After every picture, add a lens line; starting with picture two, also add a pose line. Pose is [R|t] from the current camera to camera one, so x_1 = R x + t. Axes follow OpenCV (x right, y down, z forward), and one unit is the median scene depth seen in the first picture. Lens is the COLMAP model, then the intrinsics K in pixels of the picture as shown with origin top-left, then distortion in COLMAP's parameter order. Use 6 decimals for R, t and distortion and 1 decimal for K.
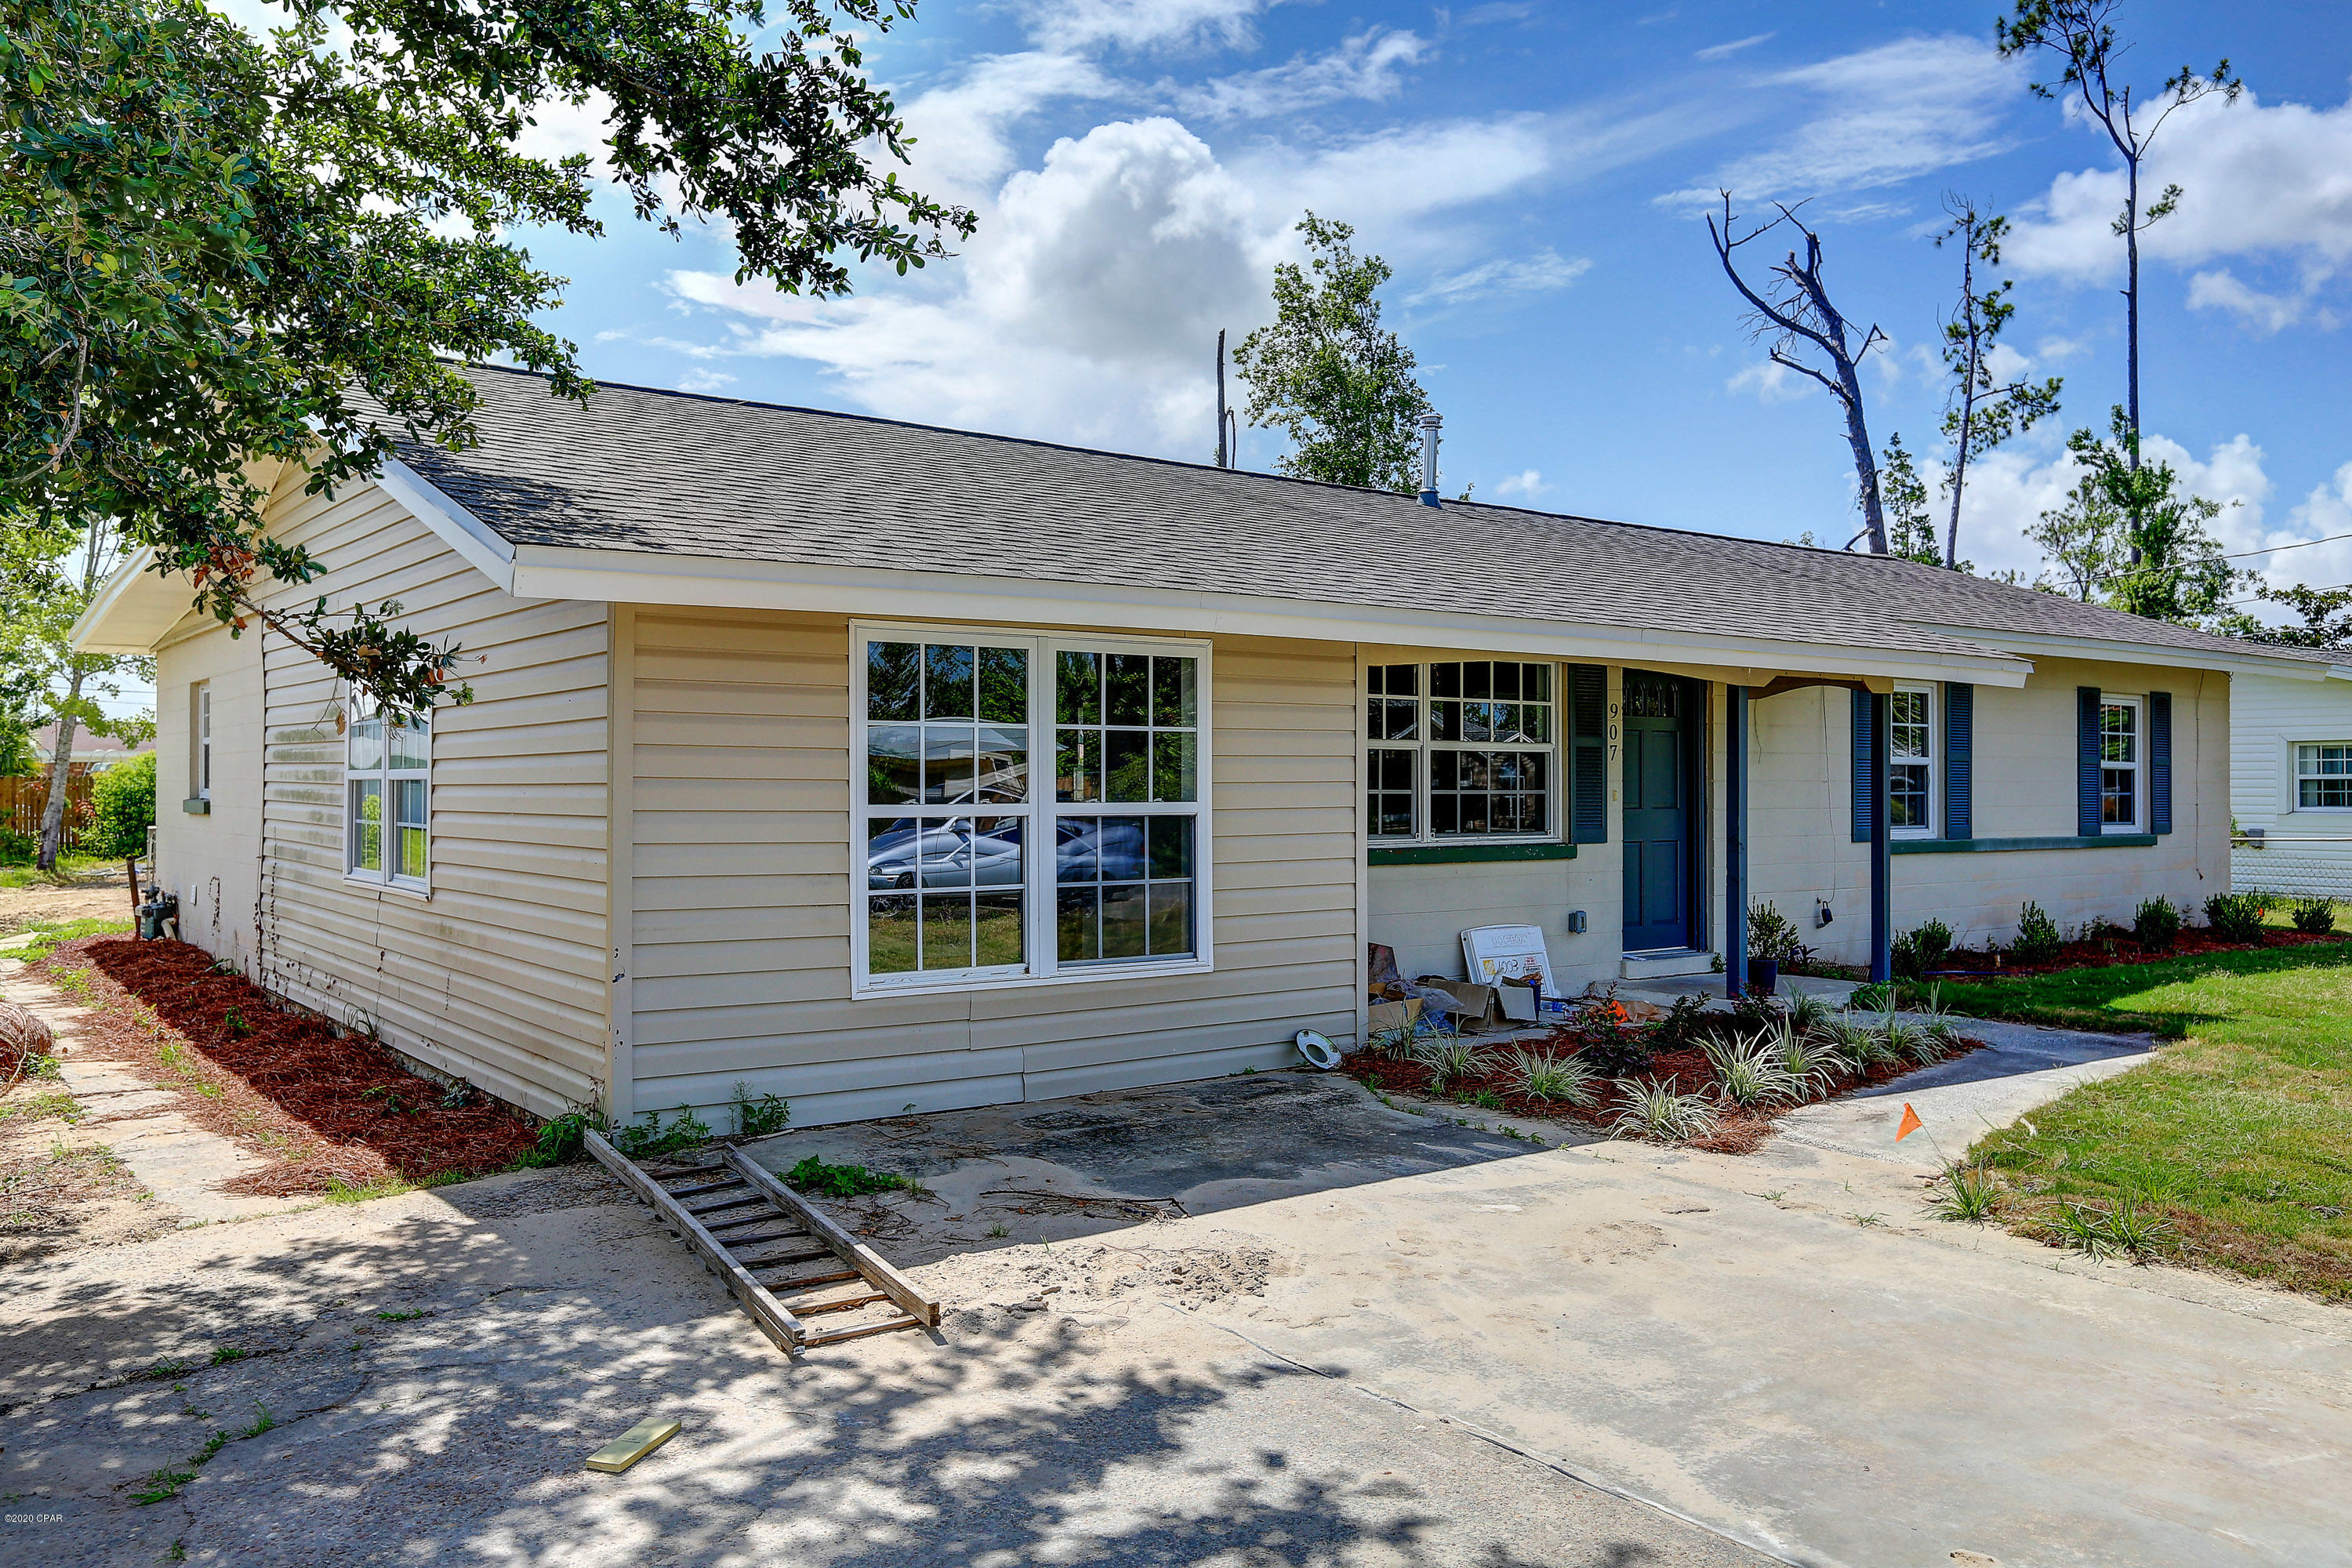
lens RADIAL K [[1801.3, 0, 1177.5], [0, 1801.3, 789.2], [0, 0, 1]] dist [-0.050653, 0.000605]
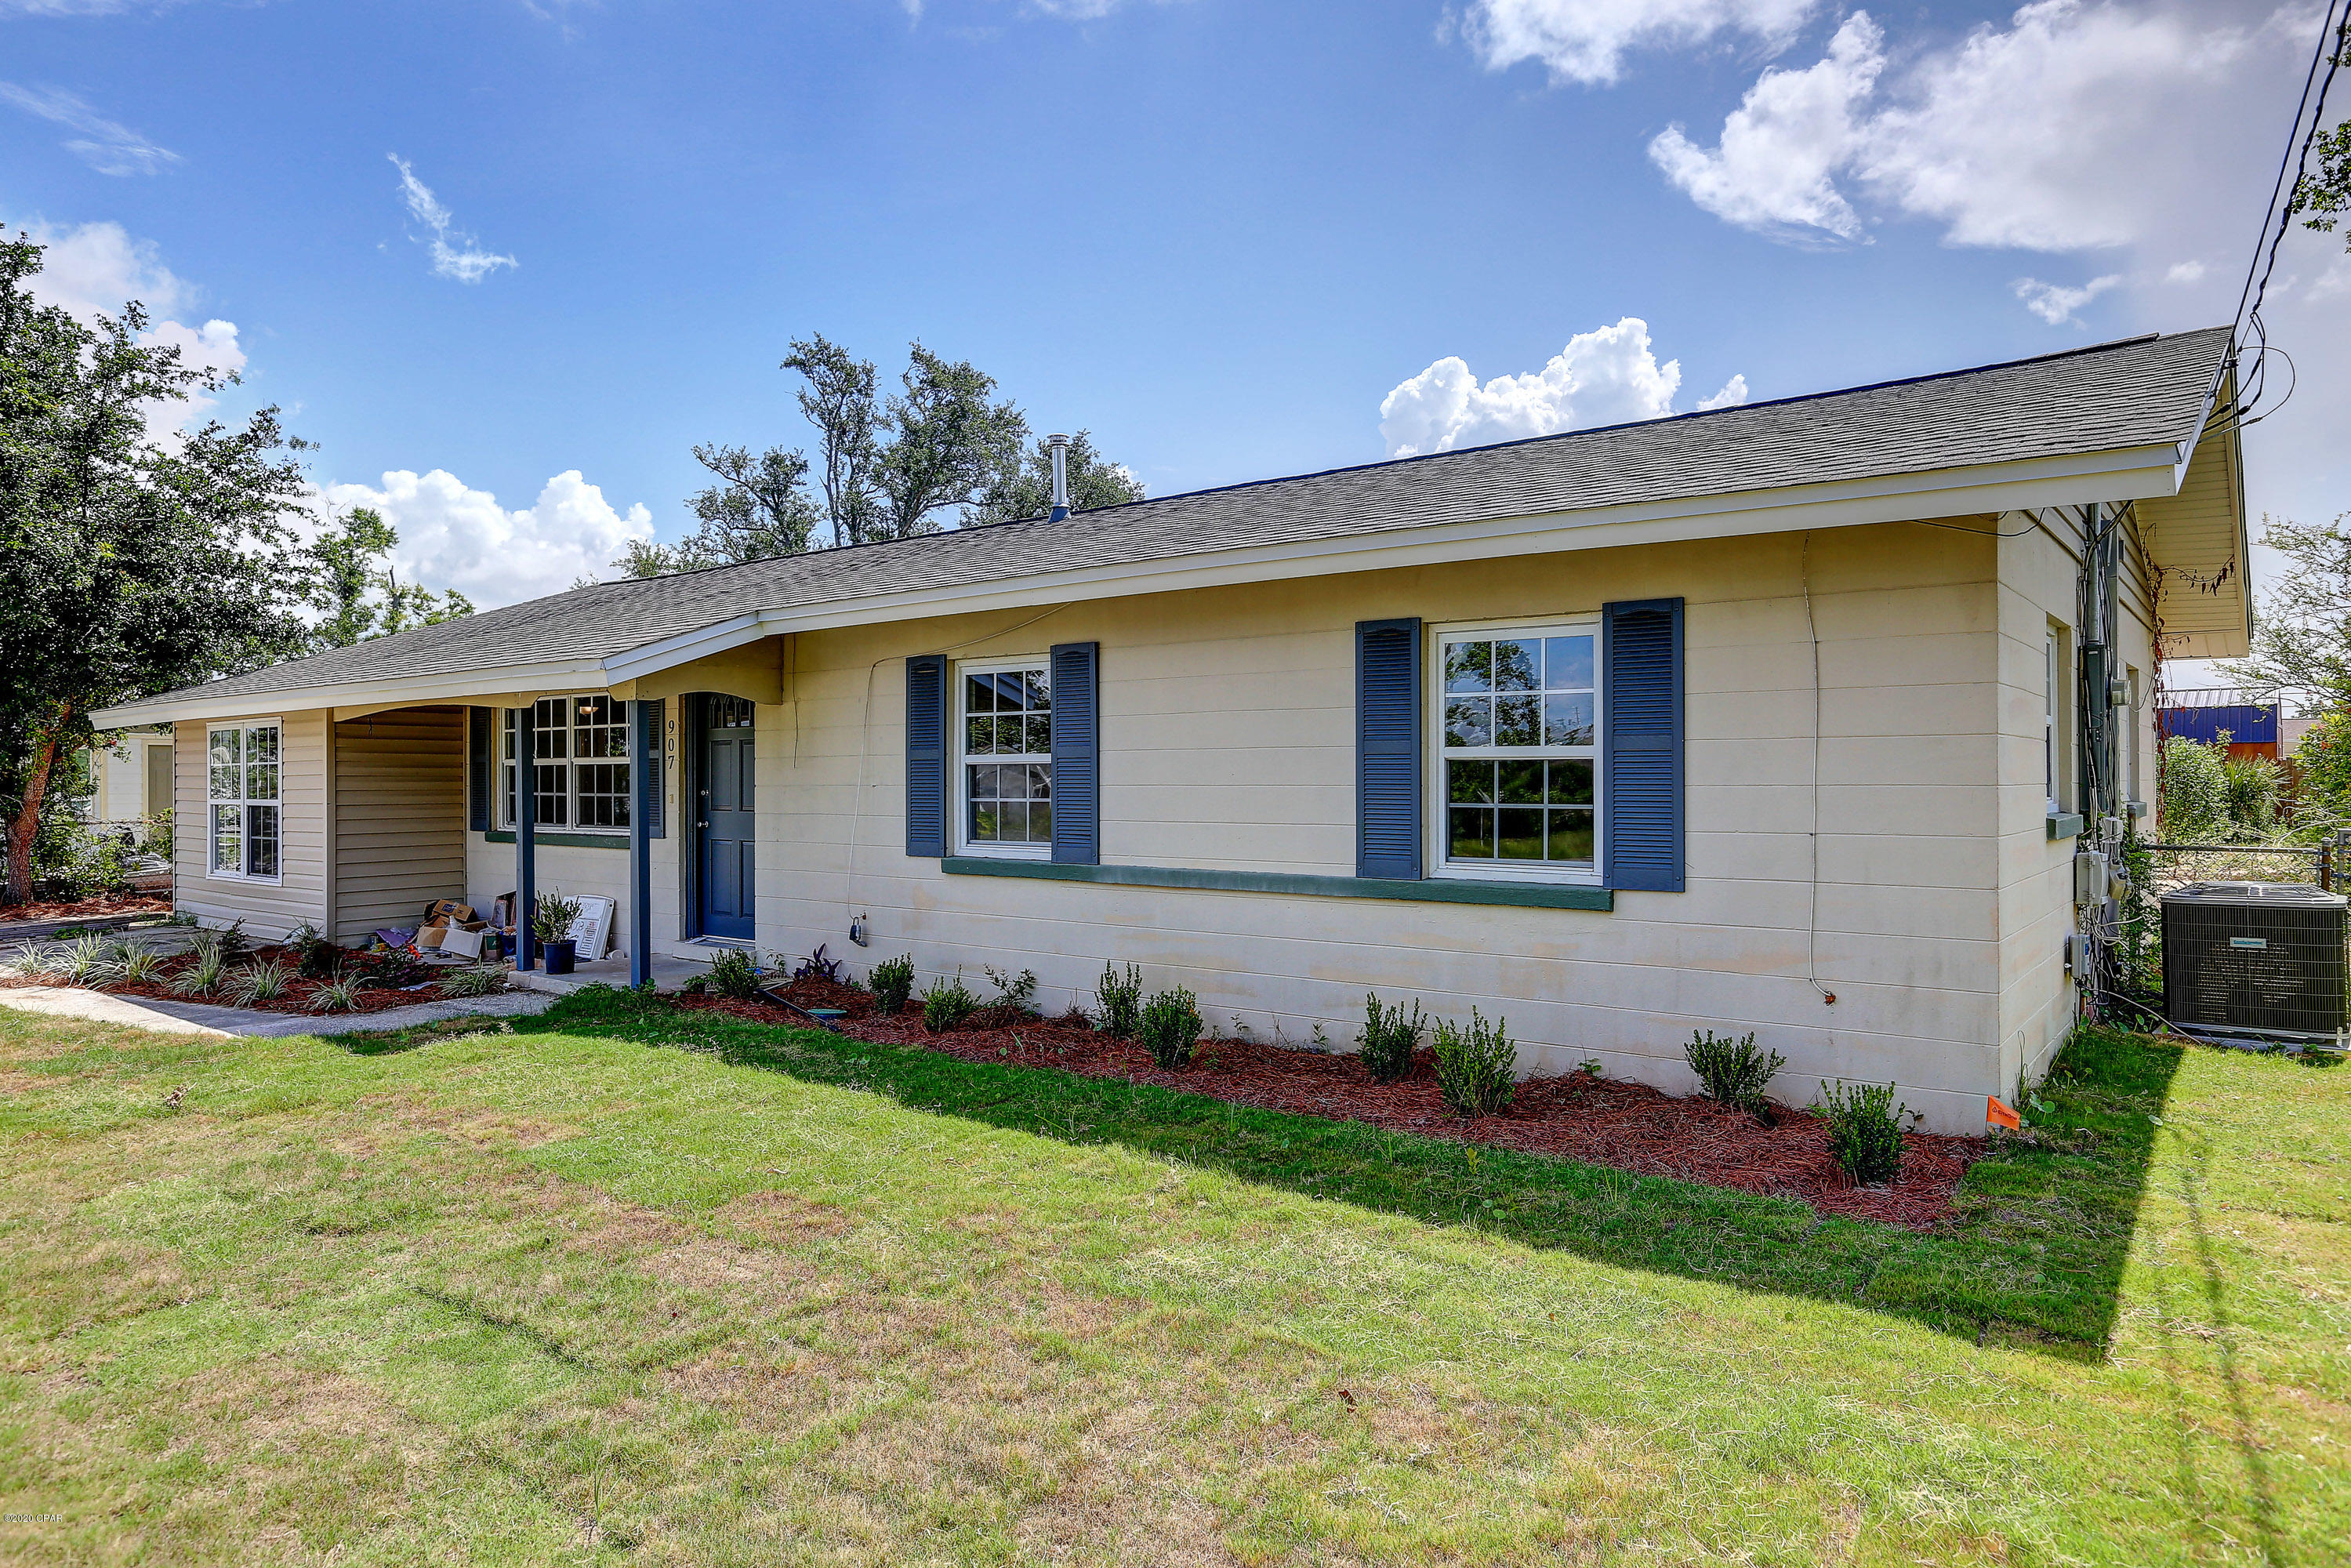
lens RADIAL K [[1465.9, 0, 1175.5], [0, 1465.9, 784.0], [0, 0, 1]] dist [-0.072469, 0.000323]
pose [[0.268644, -0.001862, -0.963238, 1.303919], [0.002483, 0.999996, -0.001241, -0.004443], [0.963236, -0.002058, 0.268647, 1.117420]]
